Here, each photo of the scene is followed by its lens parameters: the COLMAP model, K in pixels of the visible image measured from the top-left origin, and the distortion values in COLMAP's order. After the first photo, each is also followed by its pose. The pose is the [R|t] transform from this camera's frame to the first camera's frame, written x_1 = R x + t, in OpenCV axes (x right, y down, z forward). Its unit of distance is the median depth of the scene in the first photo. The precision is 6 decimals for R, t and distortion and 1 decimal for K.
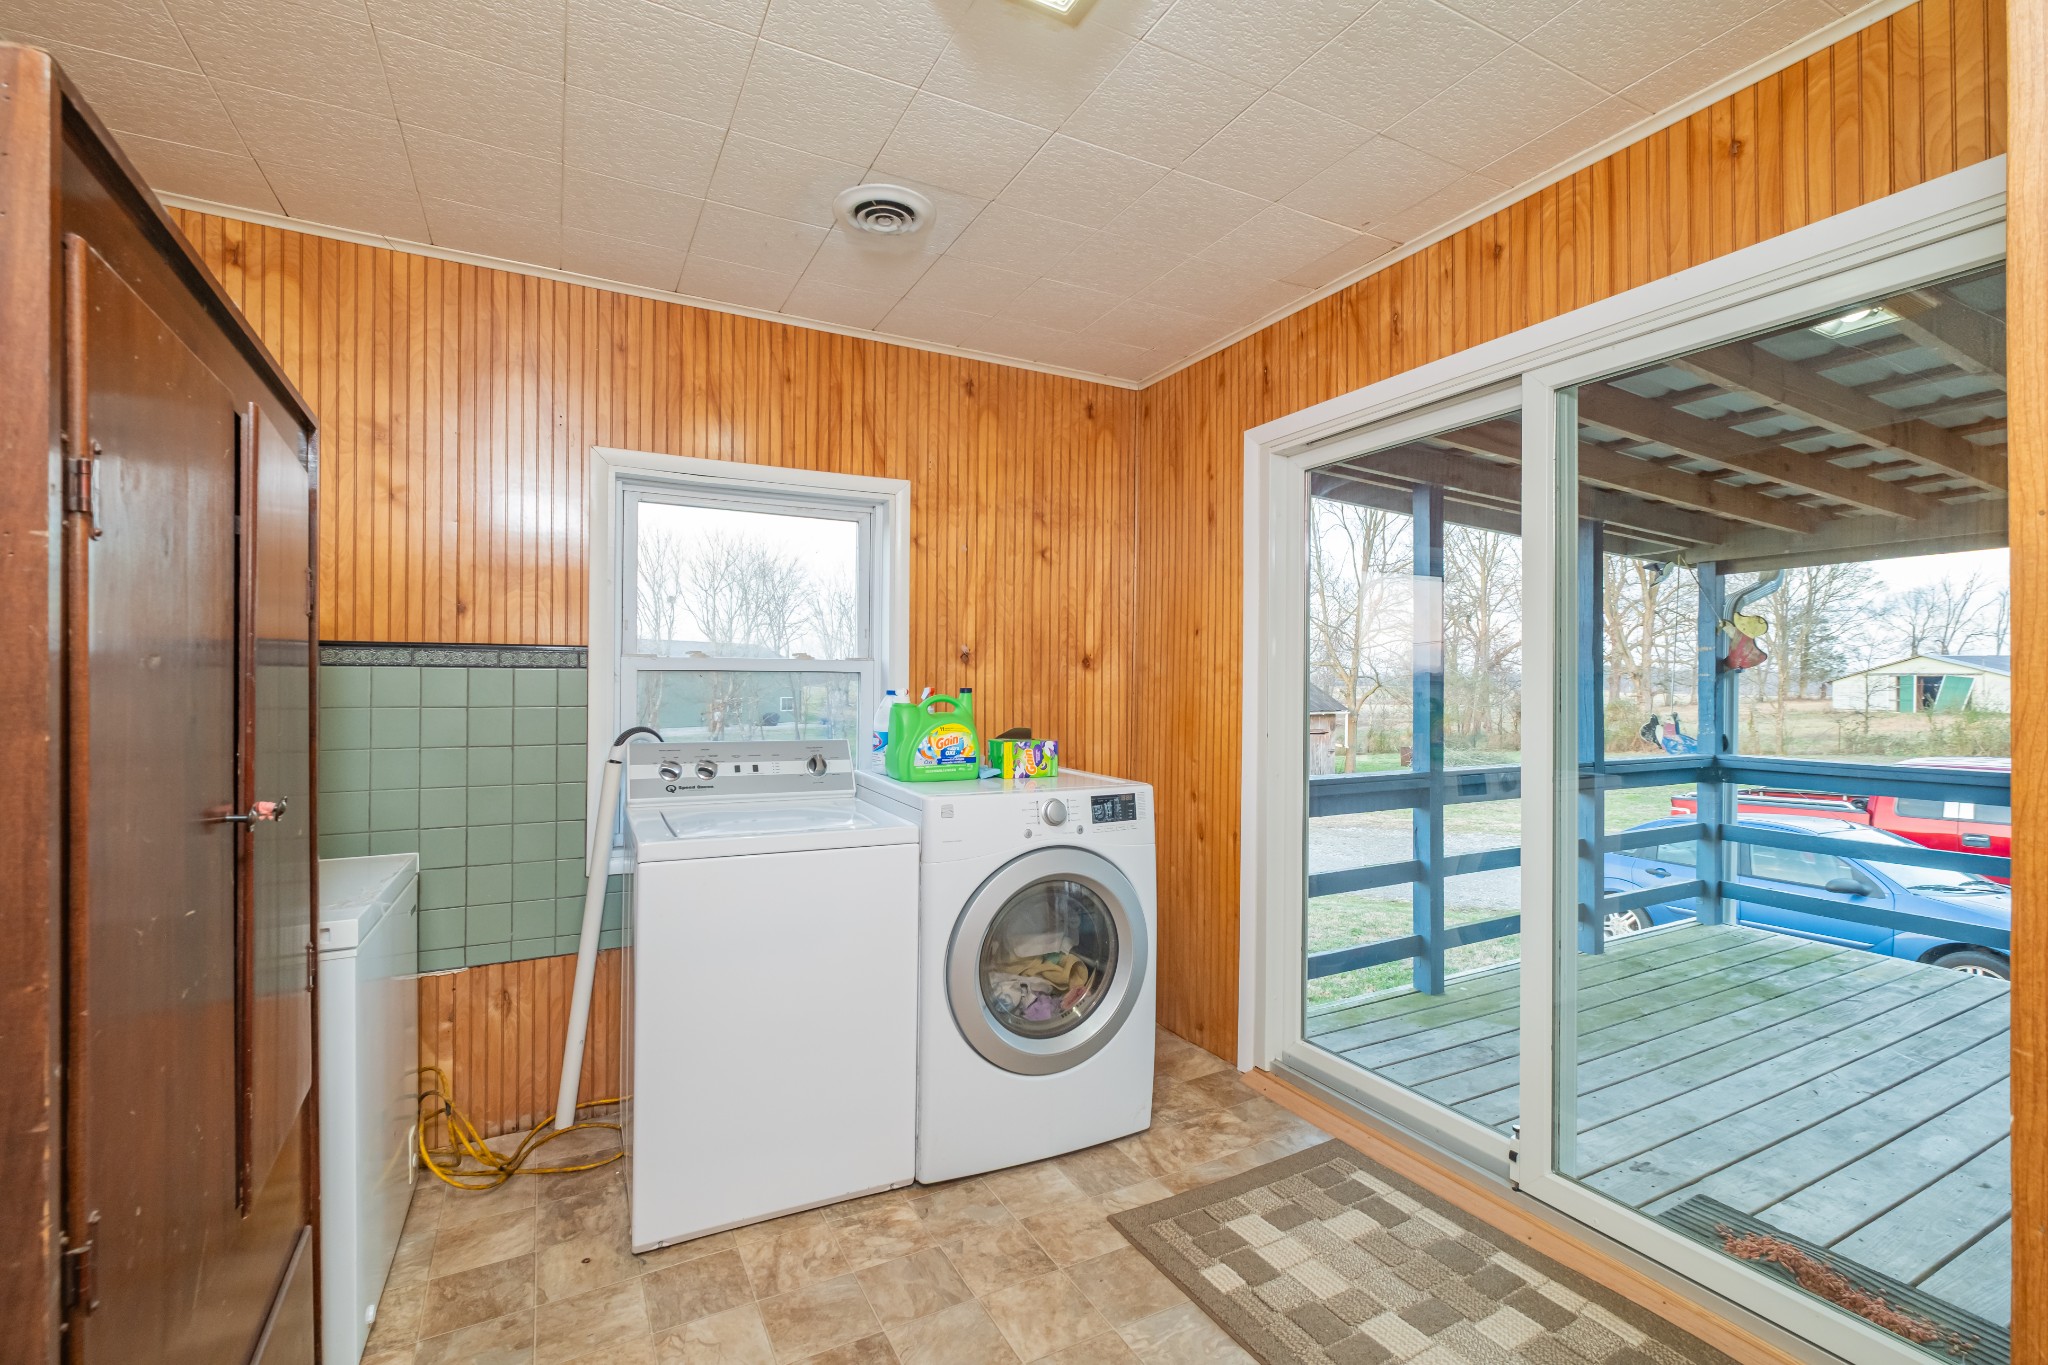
lens RADIAL K [[903.1, 0, 1022.9], [0, 903.1, 685.2], [0, 0, 1]] dist [0.014385, -0.000416]
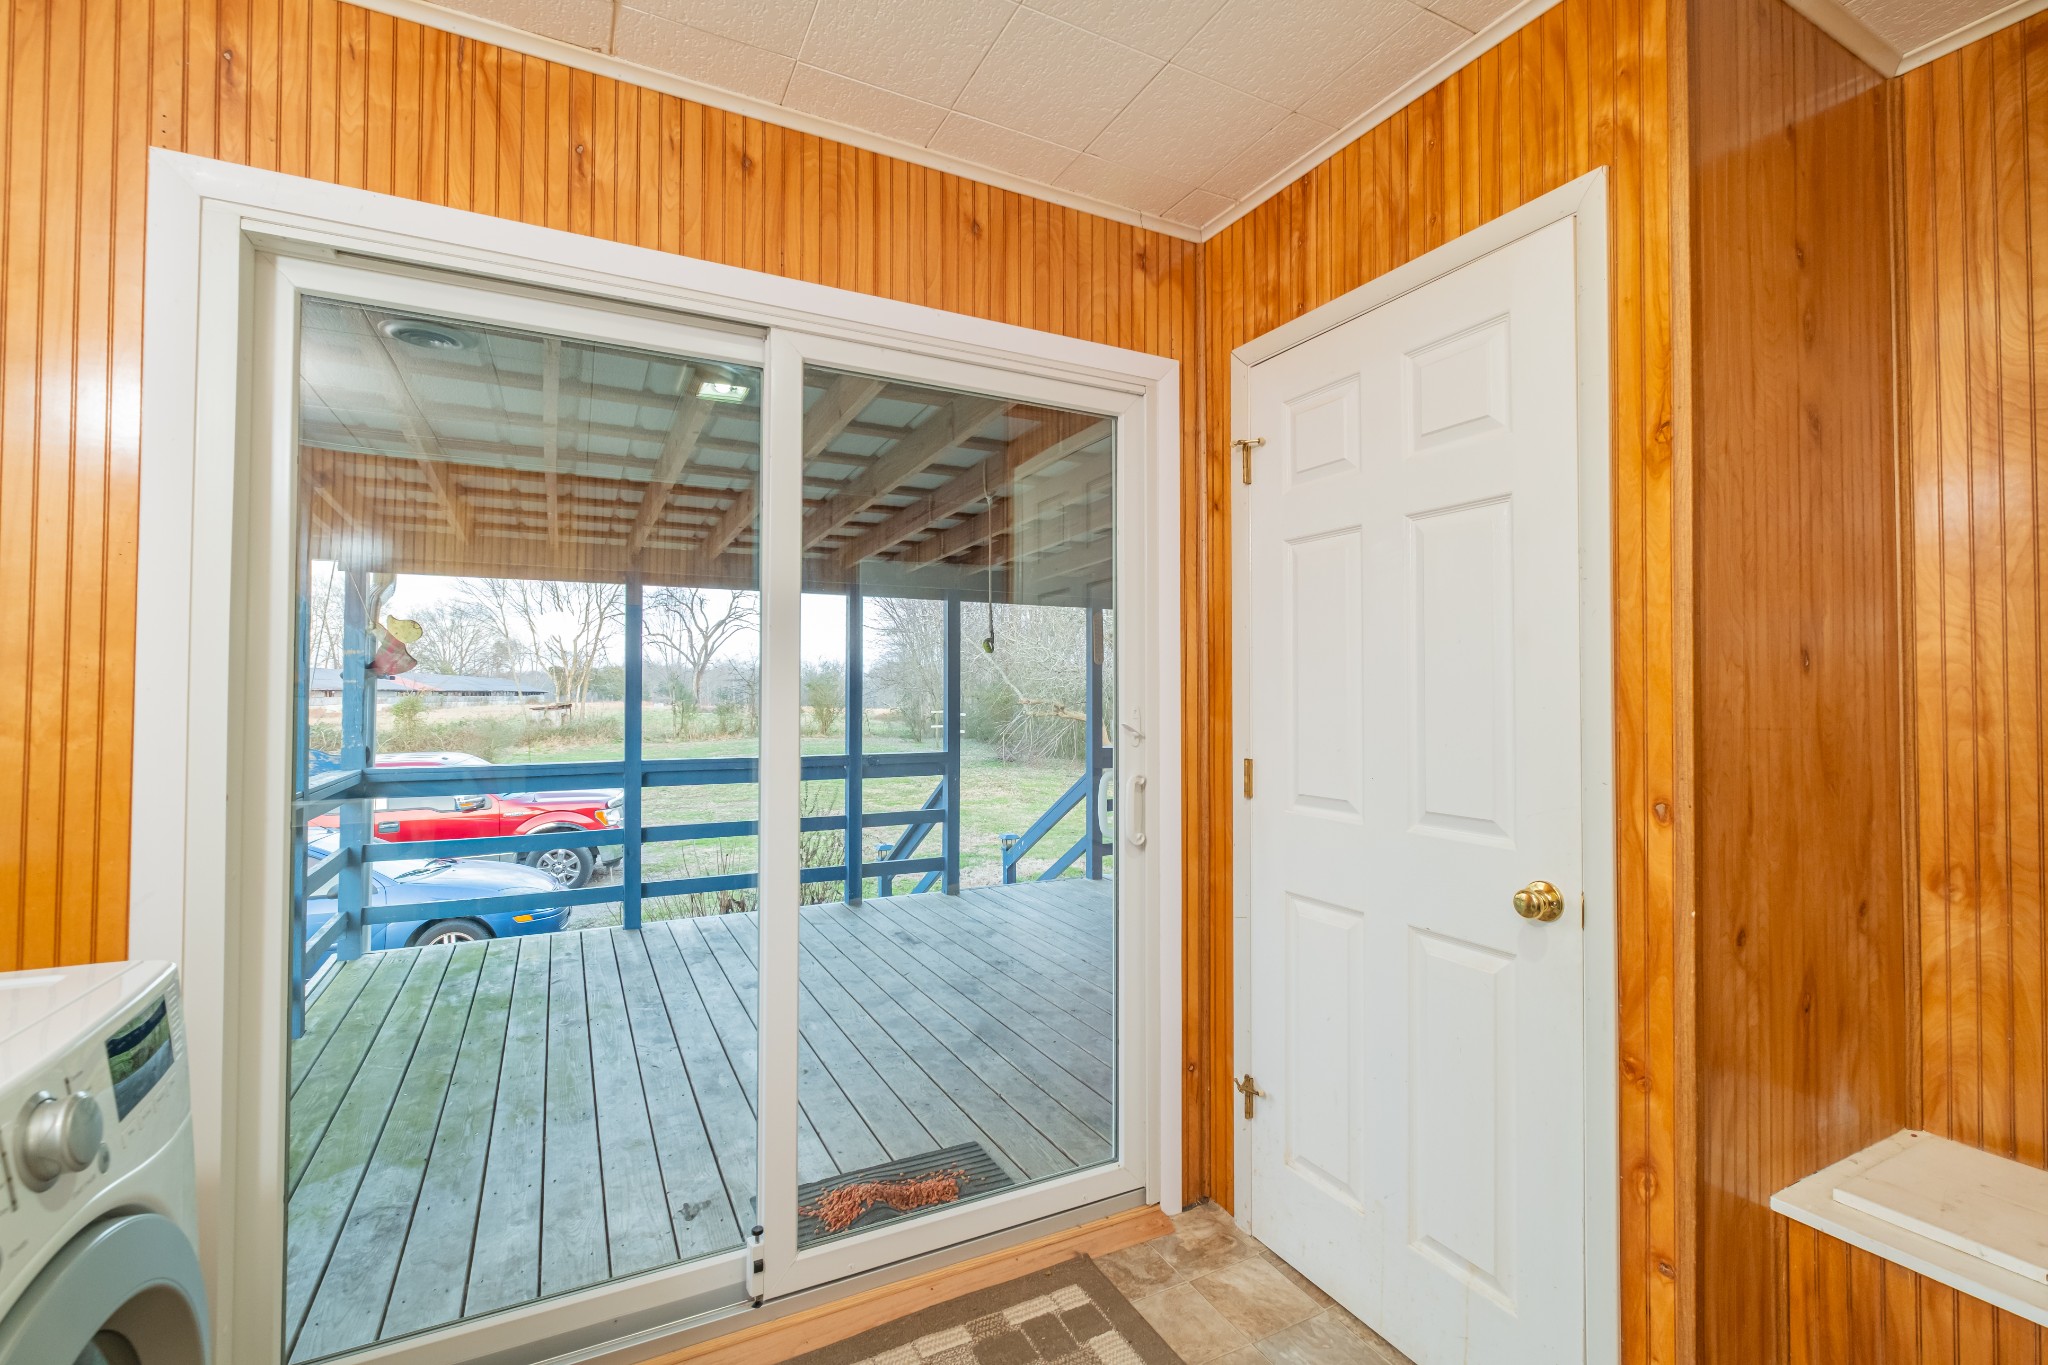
lens RADIAL K [[903.1, 0, 1011.6], [0, 903.1, 675.3], [0, 0, 1]] dist [0.014385, -0.000416]
pose [[0.025039, 0.018680, 0.999512, -0.211320], [-0.001864, 0.999825, -0.018639, -0.000687], [-0.999685, -0.001397, 0.025069, 0.553287]]
